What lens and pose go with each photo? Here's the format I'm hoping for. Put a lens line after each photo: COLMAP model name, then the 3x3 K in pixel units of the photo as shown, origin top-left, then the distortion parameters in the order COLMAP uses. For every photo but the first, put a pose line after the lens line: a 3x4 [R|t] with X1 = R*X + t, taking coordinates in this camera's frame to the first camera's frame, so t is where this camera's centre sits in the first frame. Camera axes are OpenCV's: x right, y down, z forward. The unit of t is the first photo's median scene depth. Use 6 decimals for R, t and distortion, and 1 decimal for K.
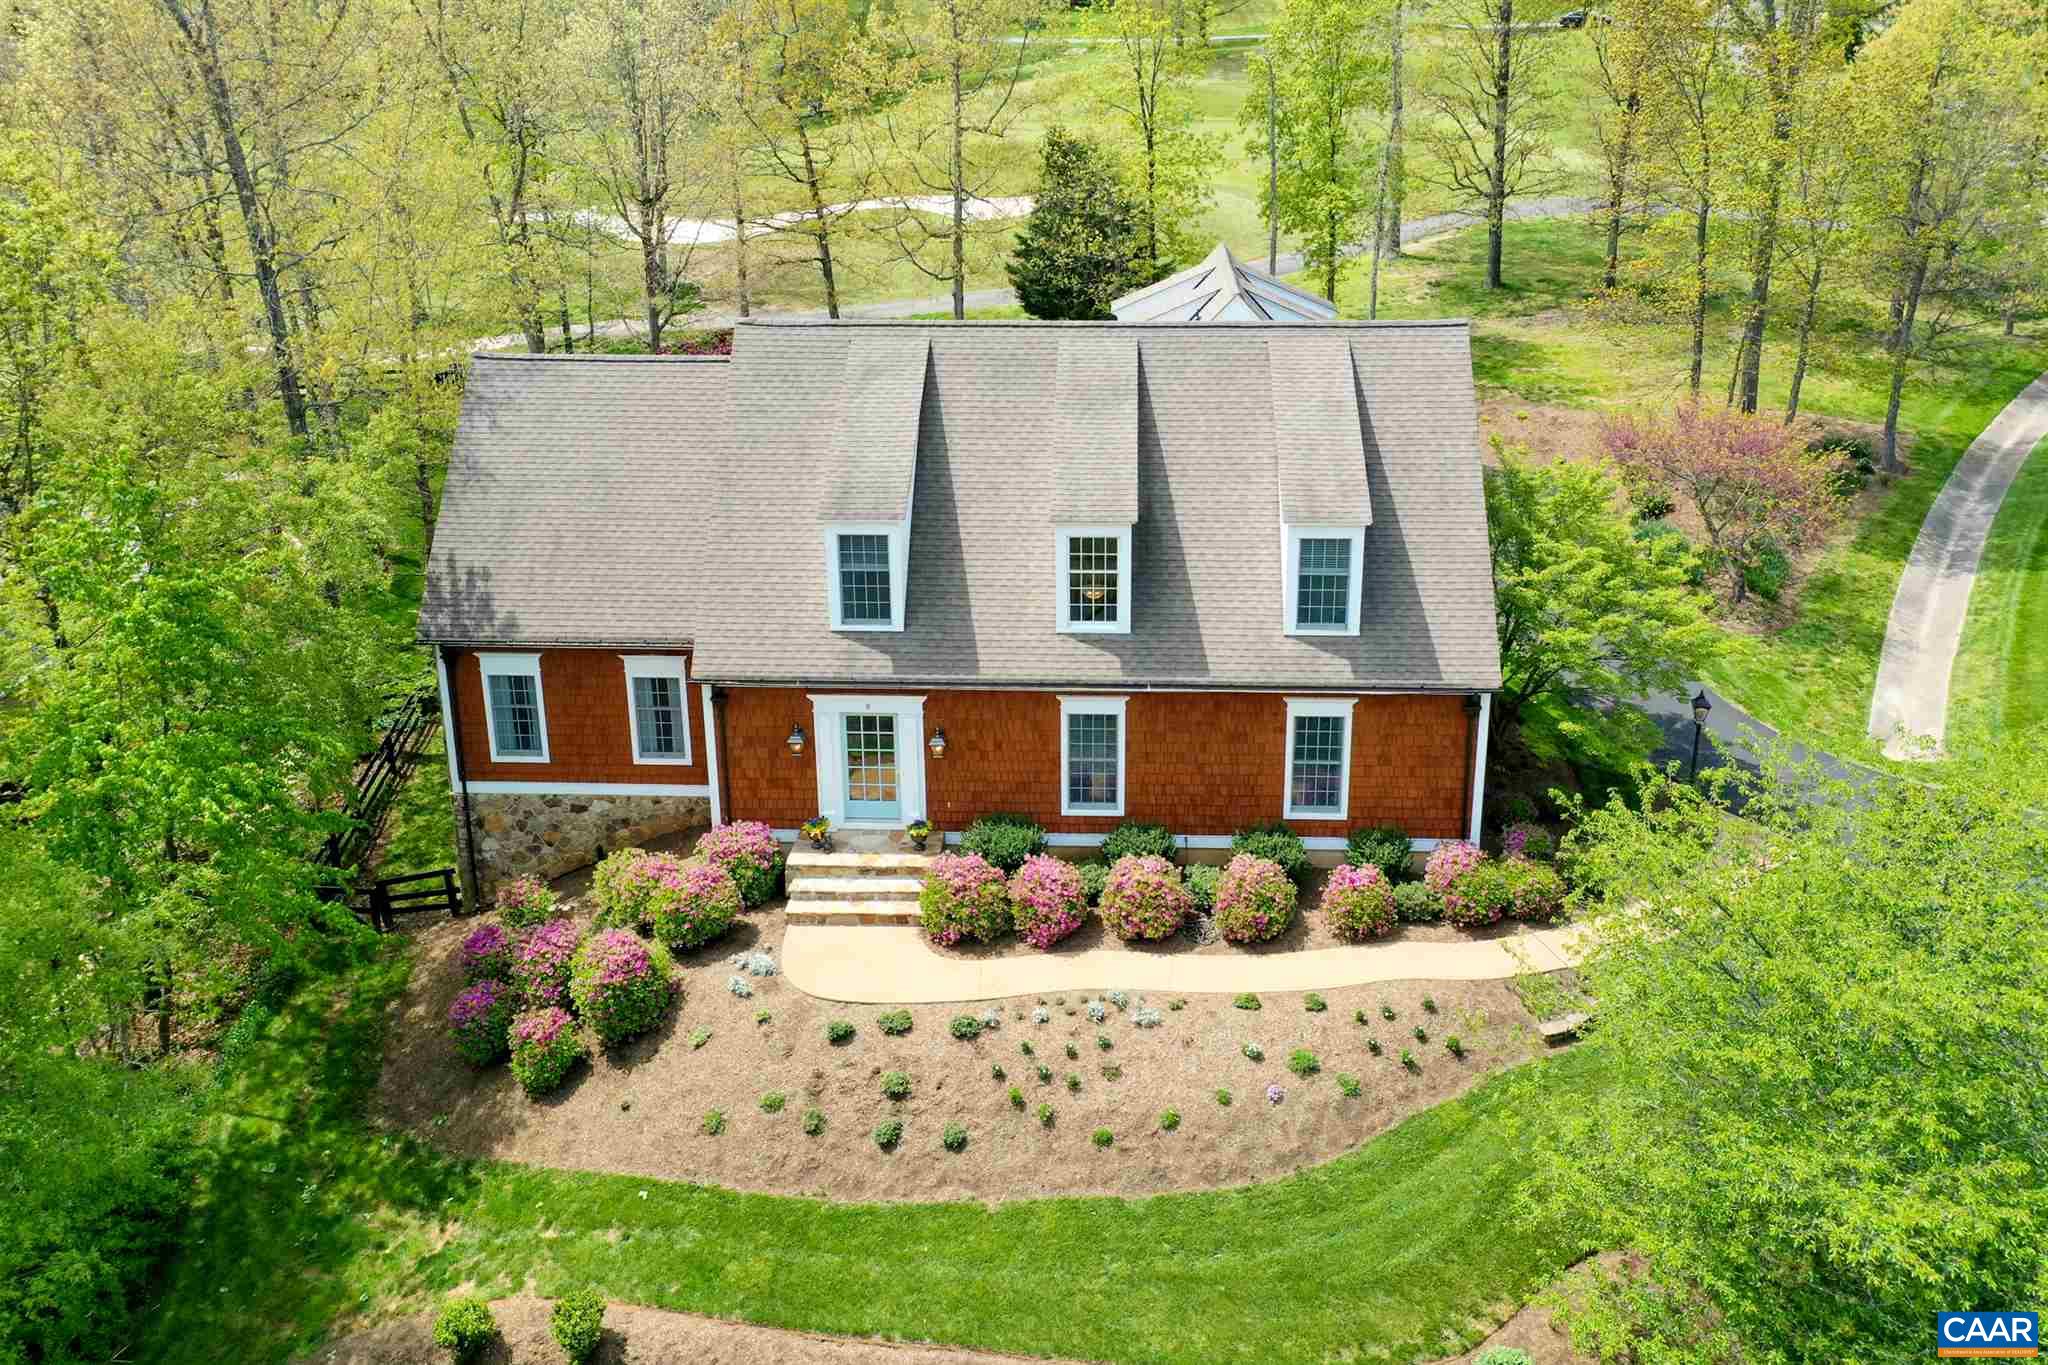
lens RADIAL K [[1647.0, 0, 1098.3], [0, 1647.0, 451.6], [0, 0, 1]] dist [-0.006420, 0.005125]
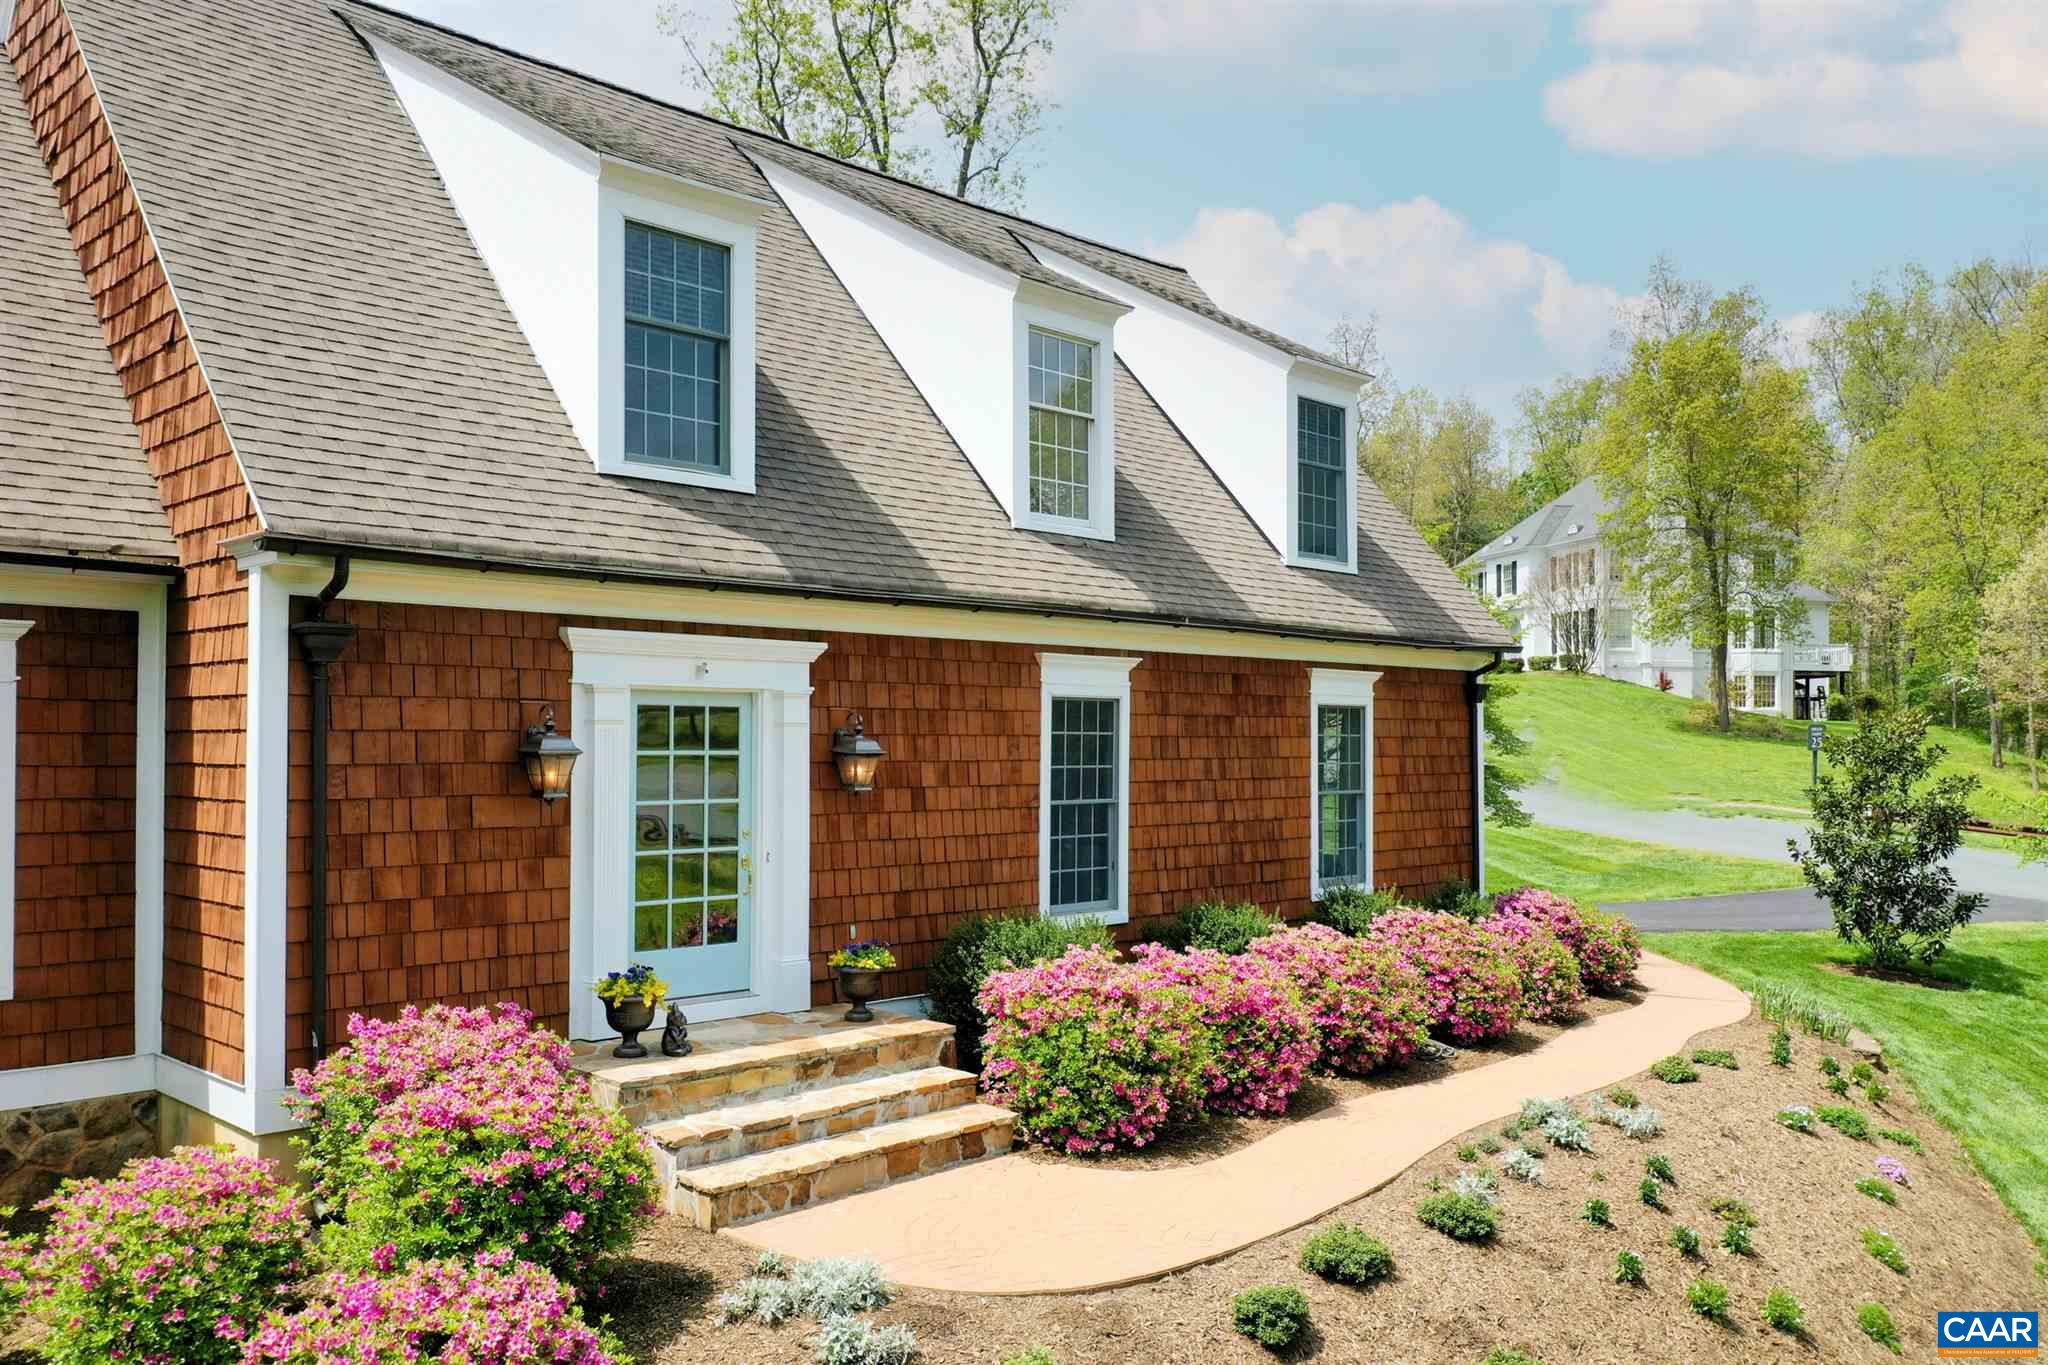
lens RADIAL K [[1618.4, 0, 1024.0], [0, 1618.4, 682.5], [0, 0, 1]] dist [0.004911, 0.007554]
pose [[0.679843, 0.028301, 0.732811, -0.381634], [0.184720, 0.960428, -0.208460, 0.259311], [-0.709712, 0.277085, 0.647713, 0.714222]]
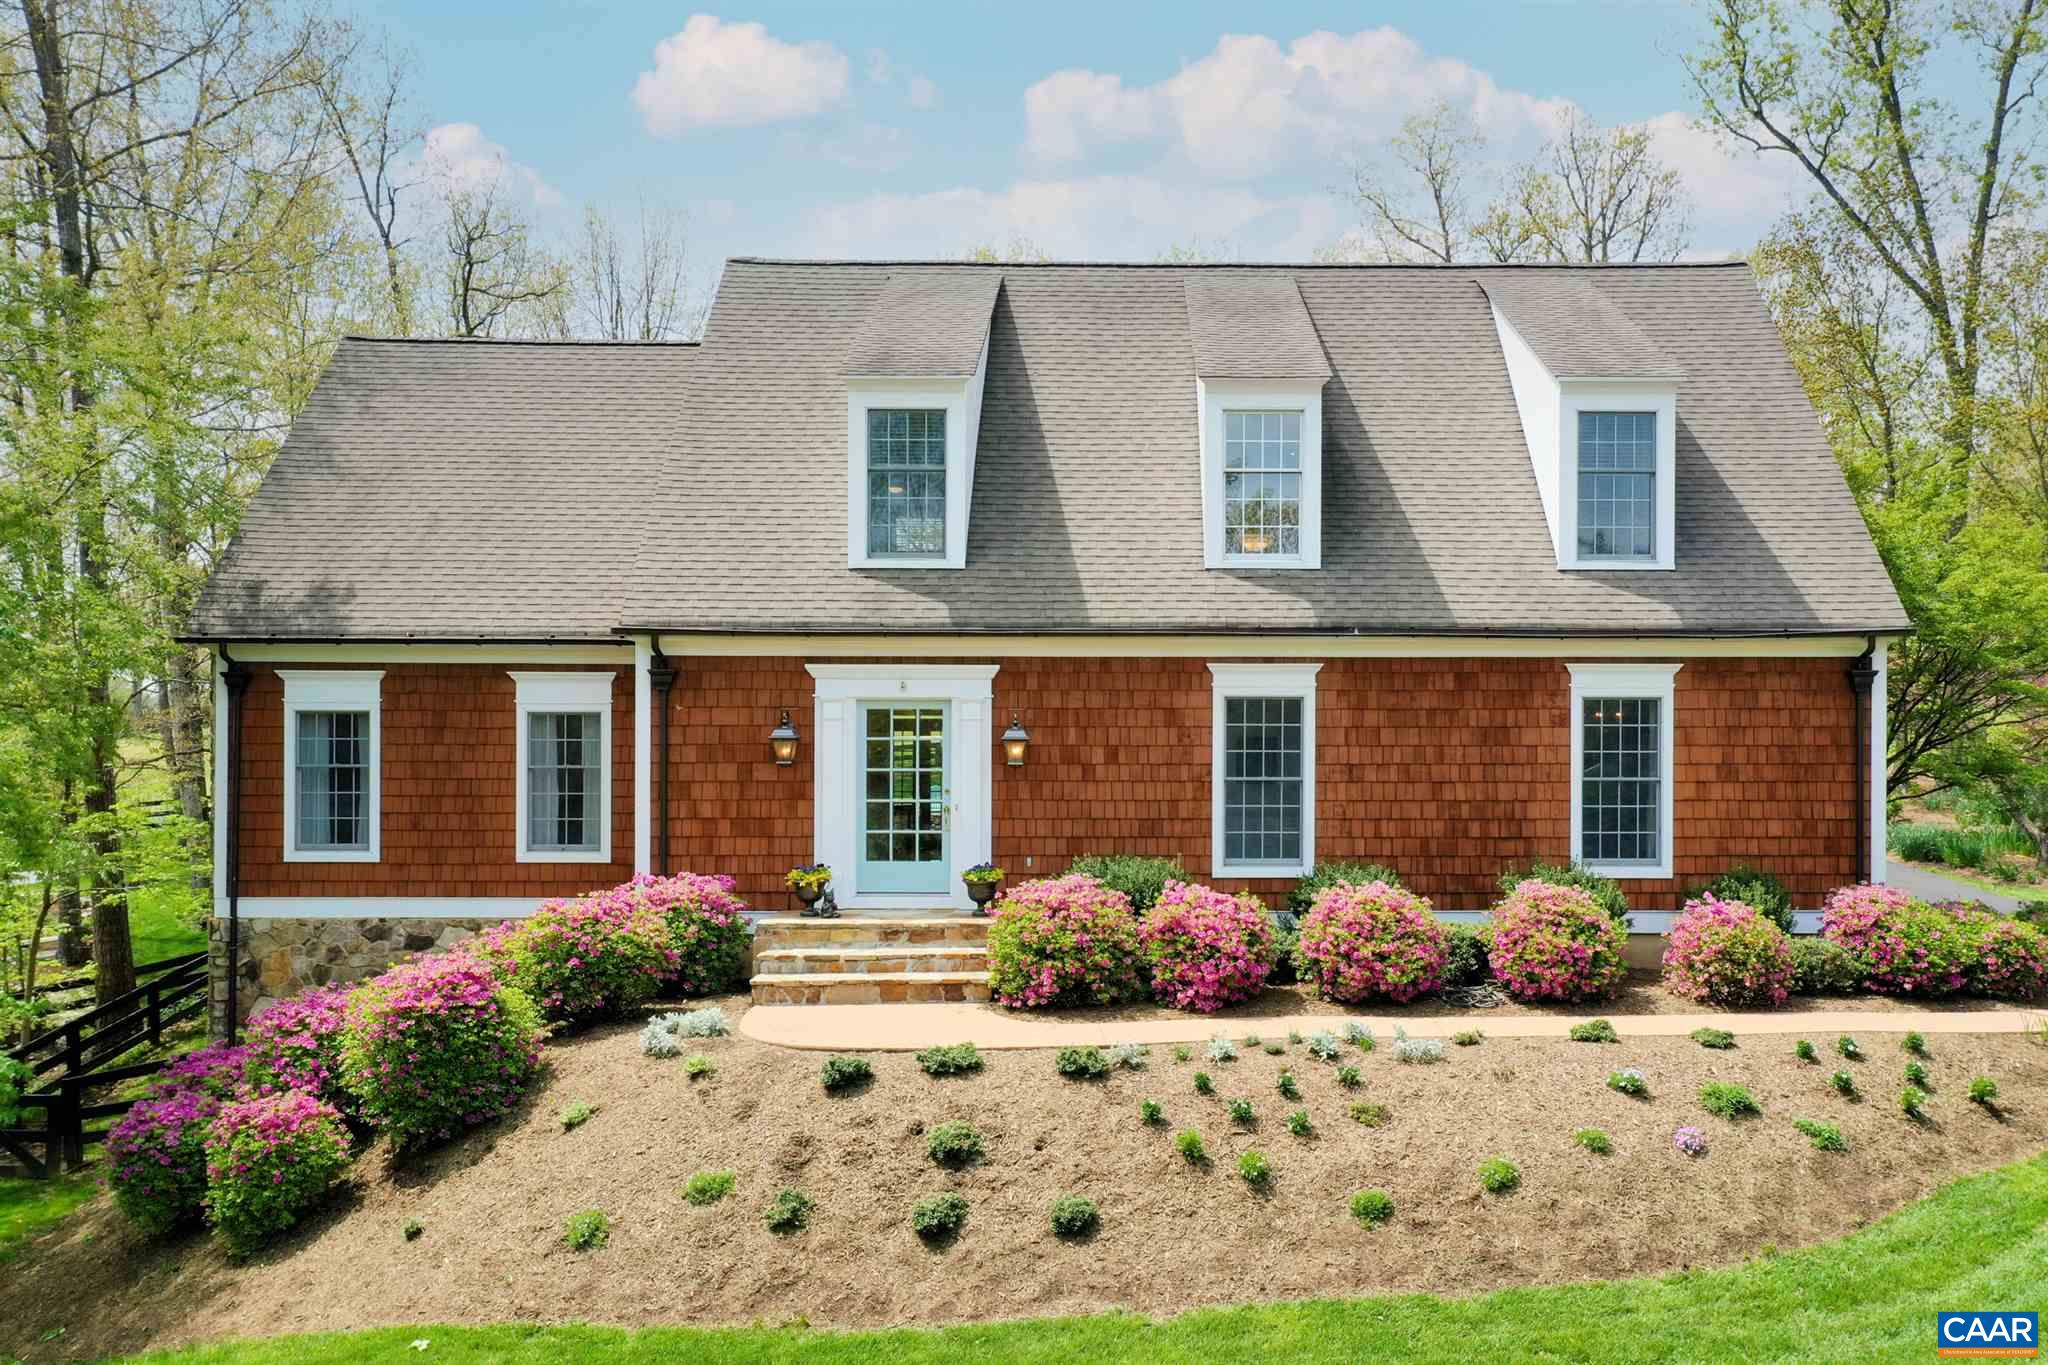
lens RADIAL K [[1681.4, 0, 1173.0], [0, 1681.4, 687.9], [0, 0, 1]] dist [0.000907, 0.001549]
pose [[0.998905, 0.002434, 0.046722, -0.069514], [0.011190, 0.957234, -0.289100, 0.349673], [-0.045428, 0.289306, 0.956158, 0.397224]]
